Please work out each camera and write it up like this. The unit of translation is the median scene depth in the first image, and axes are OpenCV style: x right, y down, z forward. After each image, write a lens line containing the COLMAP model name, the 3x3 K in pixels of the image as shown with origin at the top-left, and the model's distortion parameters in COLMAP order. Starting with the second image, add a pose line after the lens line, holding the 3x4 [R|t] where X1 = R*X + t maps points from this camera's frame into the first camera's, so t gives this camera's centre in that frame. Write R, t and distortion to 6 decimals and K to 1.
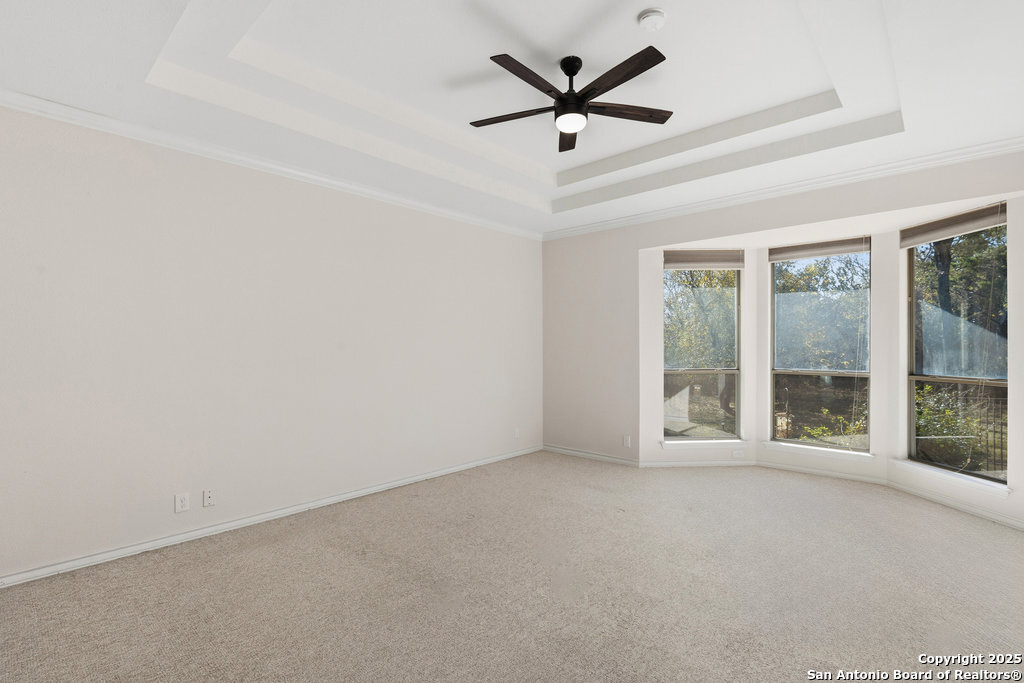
lens RADIAL K [[464.9, 0, 513.8], [0, 464.9, 338.5], [0, 0, 1]] dist [-0.002994, -0.004253]
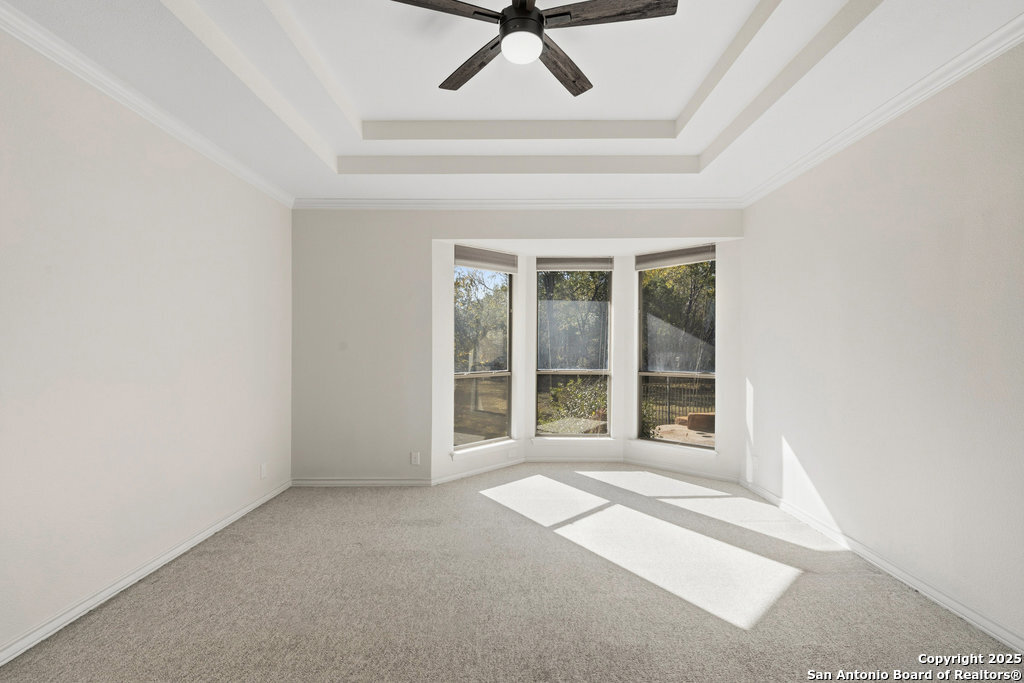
lens RADIAL K [[464.9, 0, 511.3], [0, 464.9, 352.2], [0, 0, 1]] dist [-0.002994, -0.004253]
pose [[0.747881, -0.009349, 0.663768, -0.225798], [-0.011374, 0.999574, 0.026893, -0.003980], [-0.663736, -0.027663, 0.747455, 0.268281]]
